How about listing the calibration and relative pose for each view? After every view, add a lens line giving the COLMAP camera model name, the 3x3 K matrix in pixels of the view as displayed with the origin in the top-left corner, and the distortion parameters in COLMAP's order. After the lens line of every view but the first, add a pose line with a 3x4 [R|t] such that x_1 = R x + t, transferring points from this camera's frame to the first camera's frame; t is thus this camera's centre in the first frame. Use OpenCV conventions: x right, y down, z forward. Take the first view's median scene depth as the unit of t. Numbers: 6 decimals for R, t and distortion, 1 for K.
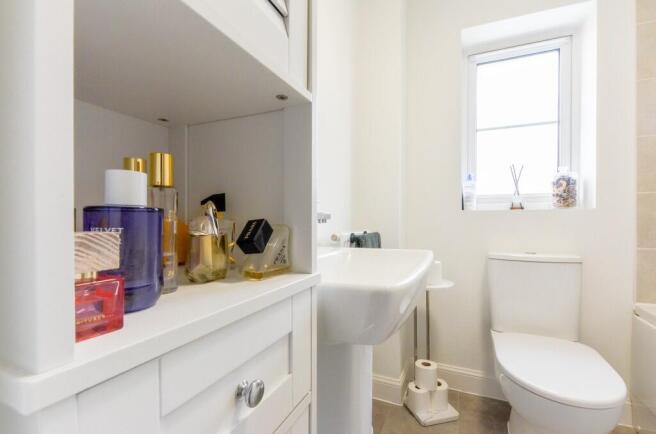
lens RADIAL K [[289.6, 0, 328.0], [0, 289.6, 220.9], [0, 0, 1]] dist [-0.001897, -0.002851]
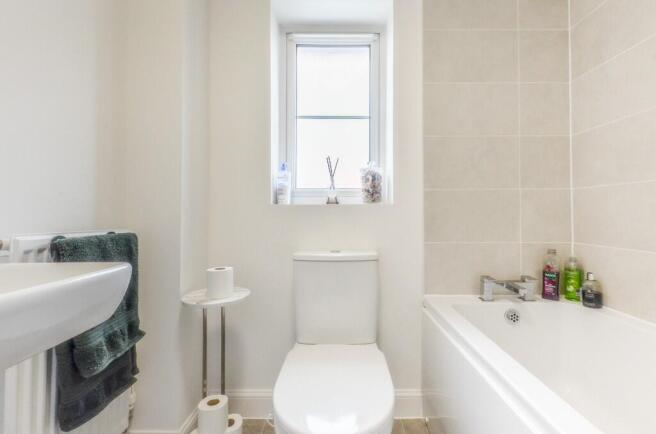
lens RADIAL K [[289.6, 0, 330.5], [0, 289.6, 212.5], [0, 0, 1]] dist [-0.001897, -0.002851]
pose [[0.918962, 0.003593, 0.394329, 0.299401], [0.002586, 0.999882, -0.015136, 0.001274], [-0.394337, 0.014929, 0.918845, 0.145710]]
